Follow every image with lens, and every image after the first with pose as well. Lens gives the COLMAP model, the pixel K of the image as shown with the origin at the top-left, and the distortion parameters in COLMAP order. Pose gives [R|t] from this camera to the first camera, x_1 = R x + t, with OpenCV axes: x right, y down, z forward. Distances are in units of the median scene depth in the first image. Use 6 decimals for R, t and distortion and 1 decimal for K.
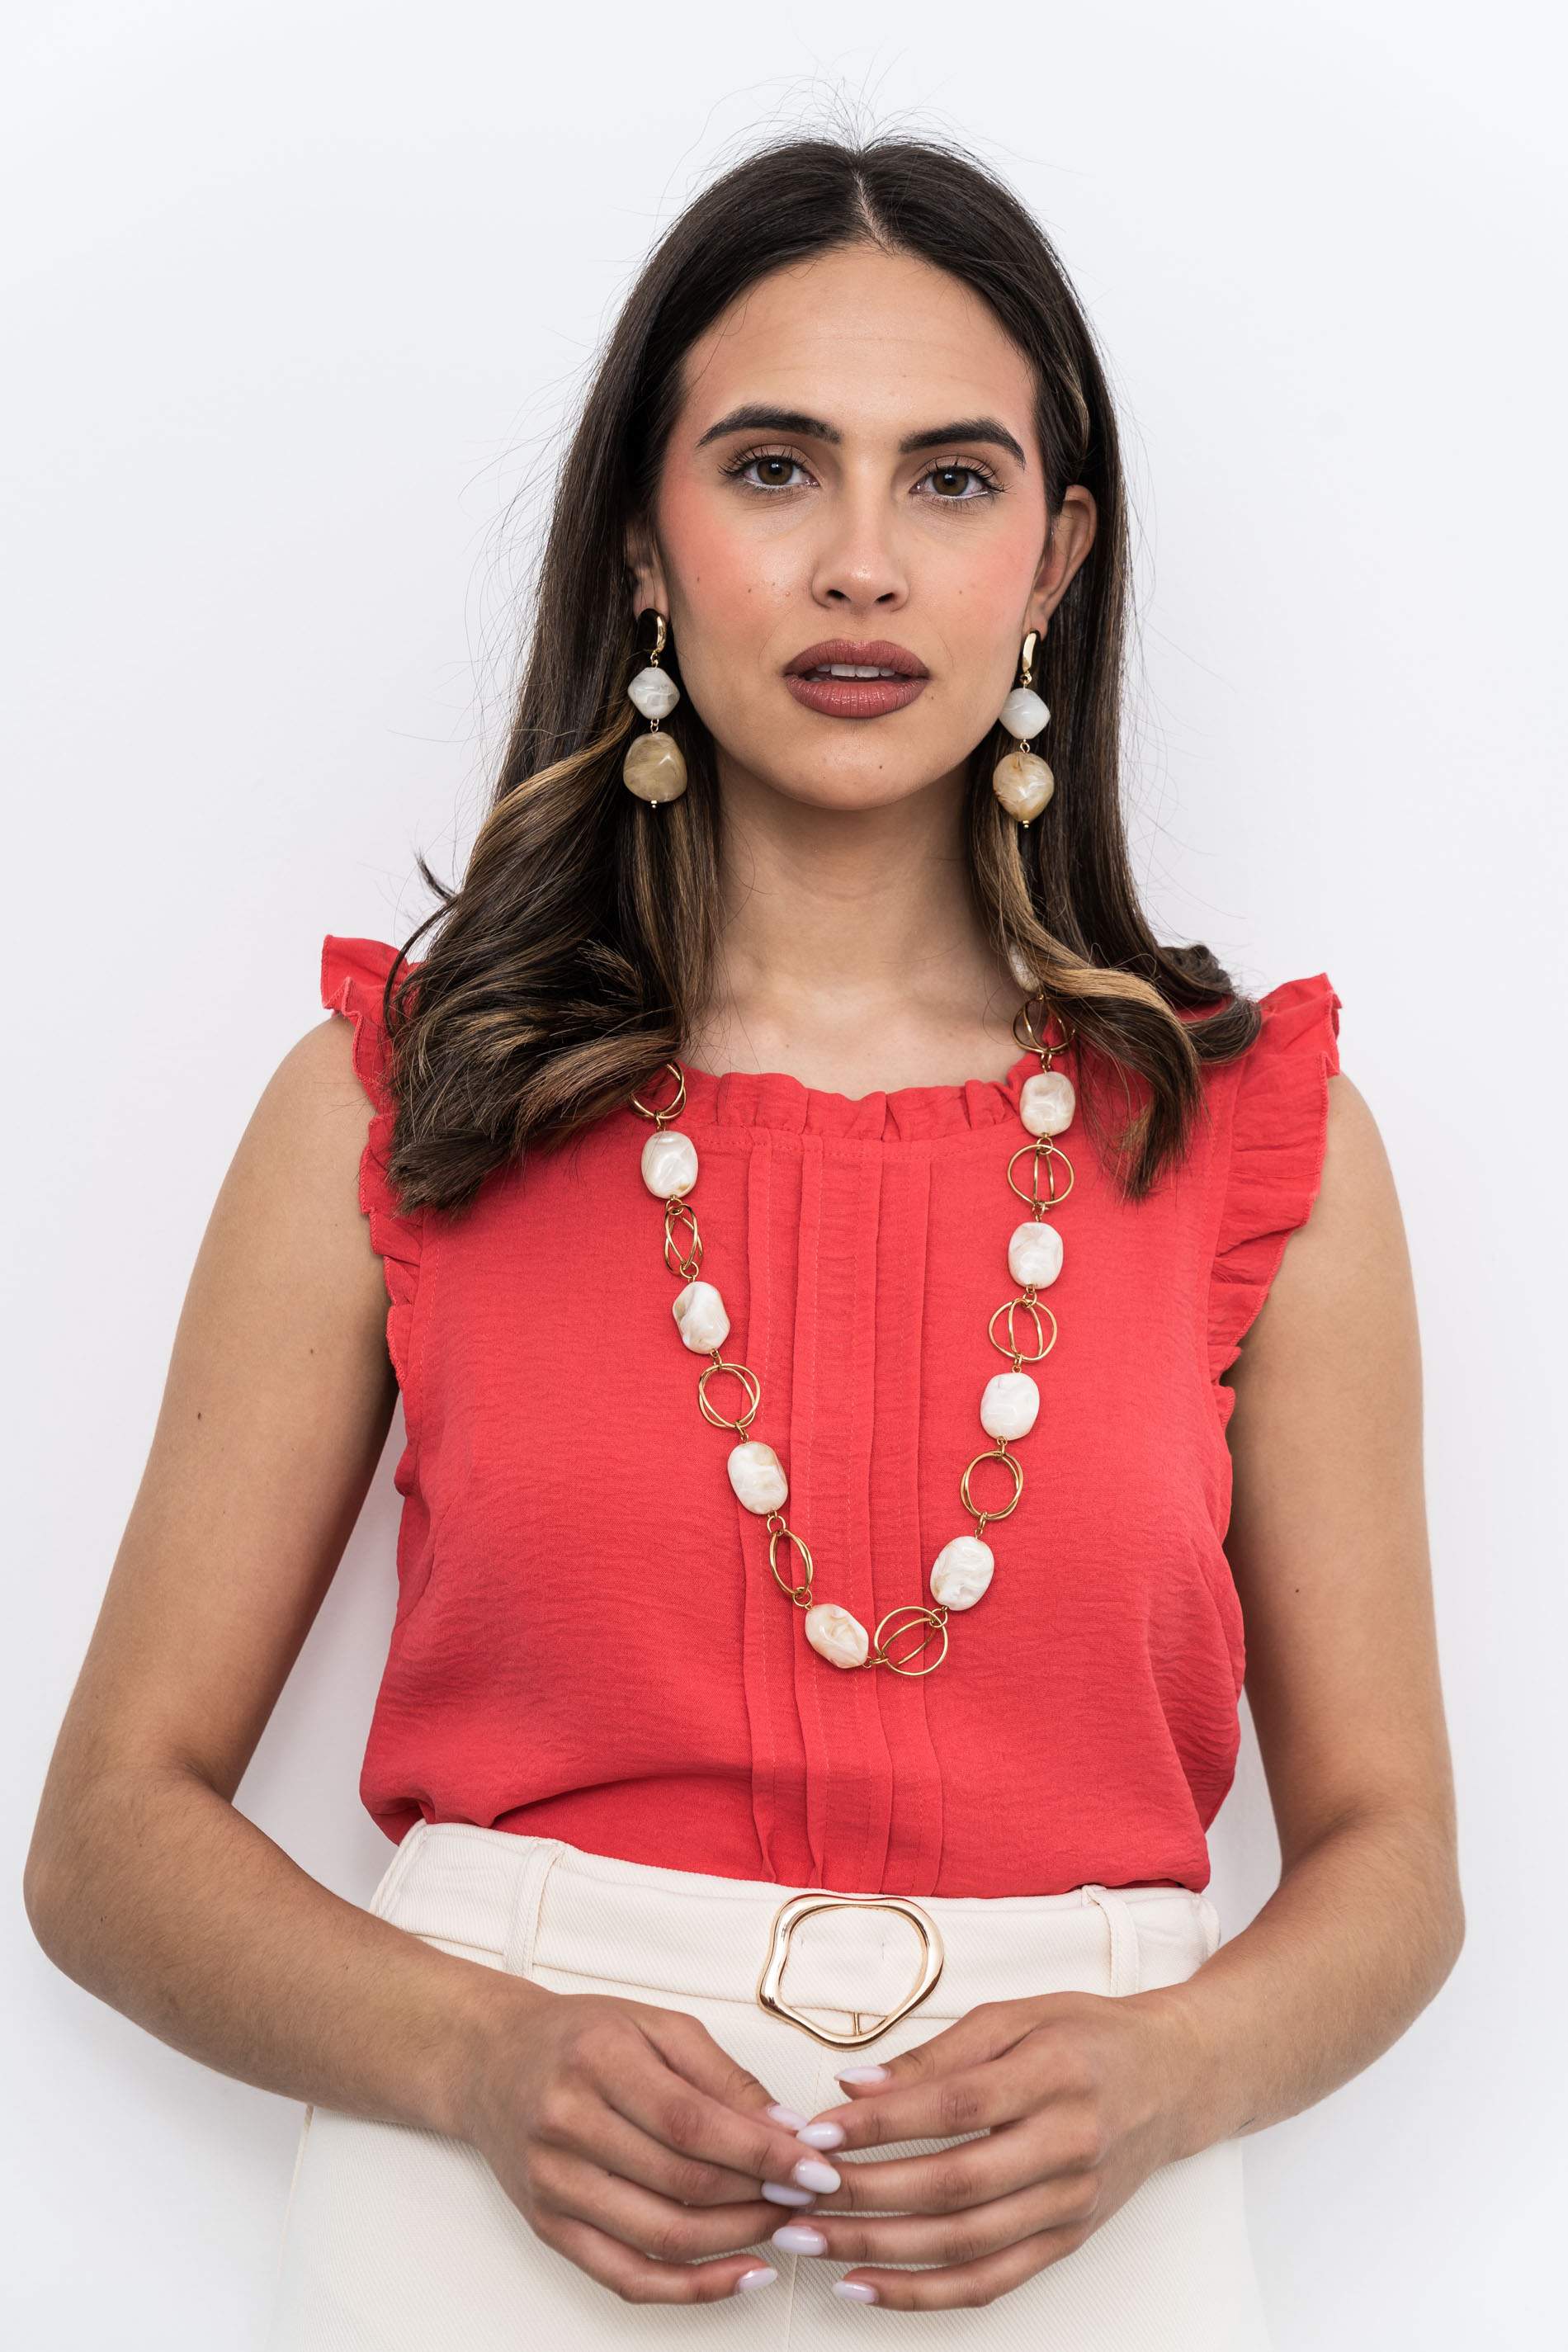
lens RADIAL K [[5236.8, 0, 784.0], [0, 5236.8, 1176.0], [0, 0, 1]] dist [-0.343115, -0.024976]
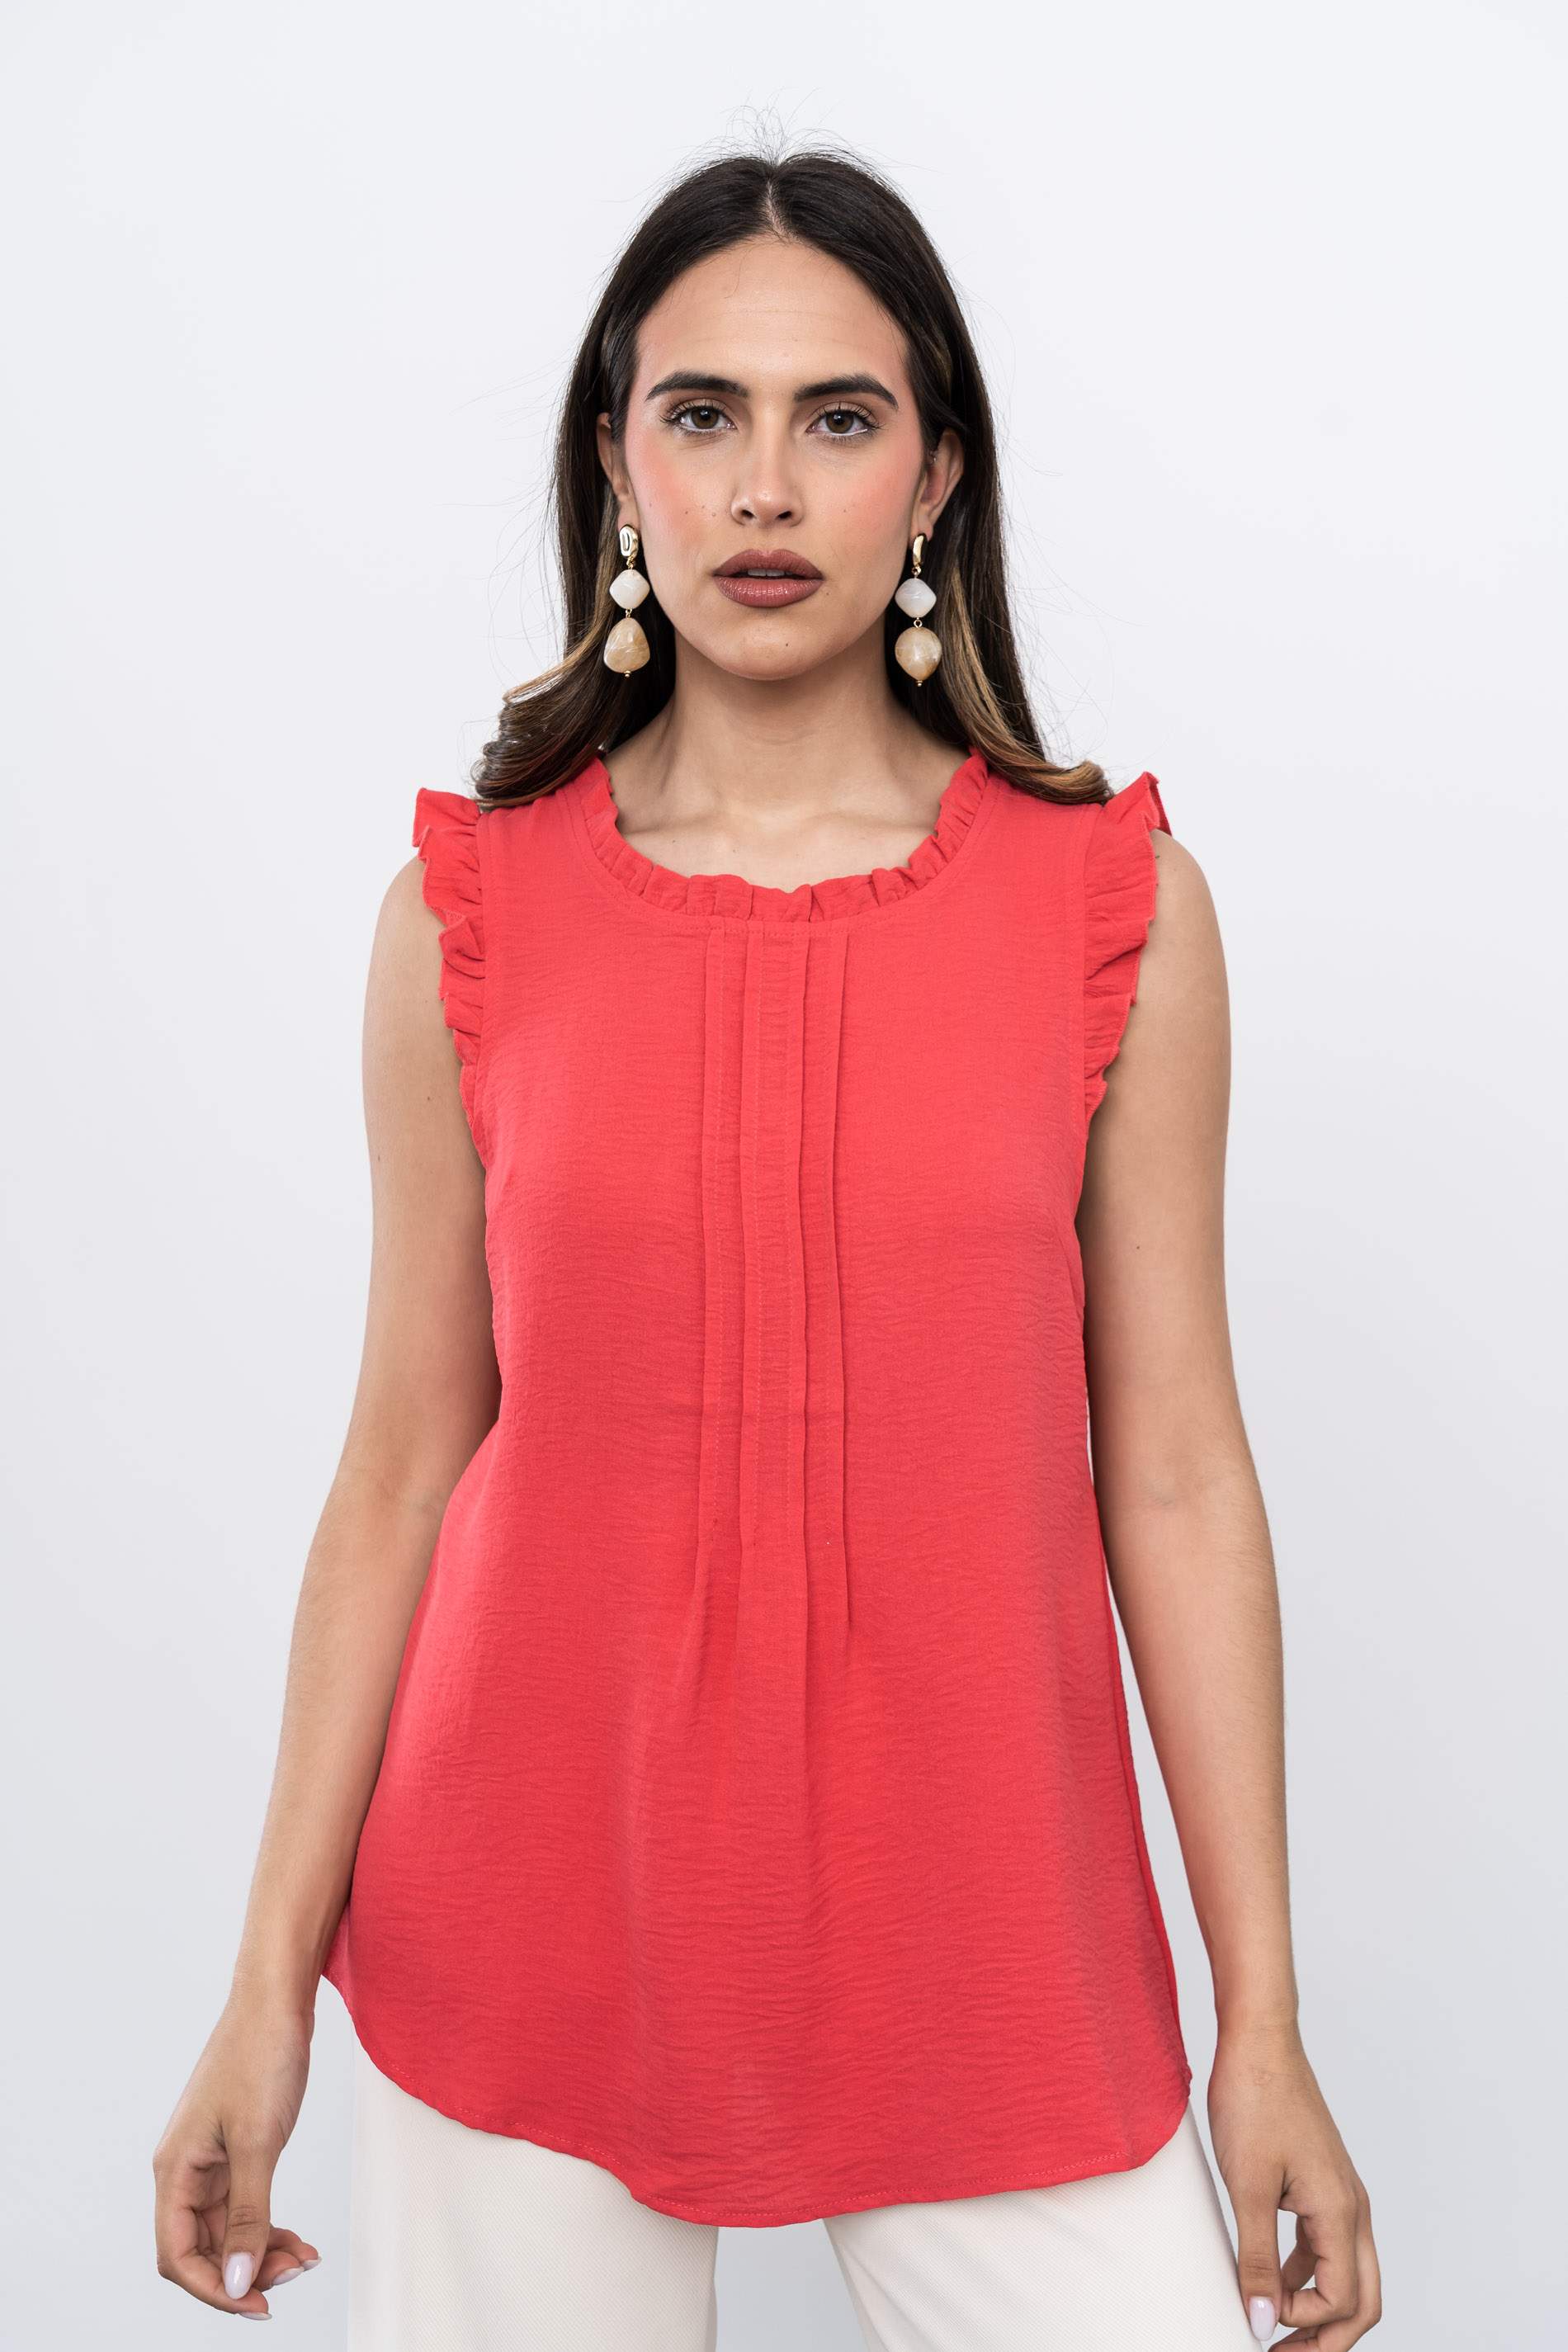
lens RADIAL K [[3272.0, 0, 784.0], [0, 3272.0, 1176.0], [0, 0, 1]] dist [0.017872, 0.014194]
pose [[0.999324, -0.030415, -0.020667, 0.029361], [0.032188, 0.995267, 0.091693, -0.019979], [0.017780, -0.092296, 0.995573, 0.156675]]
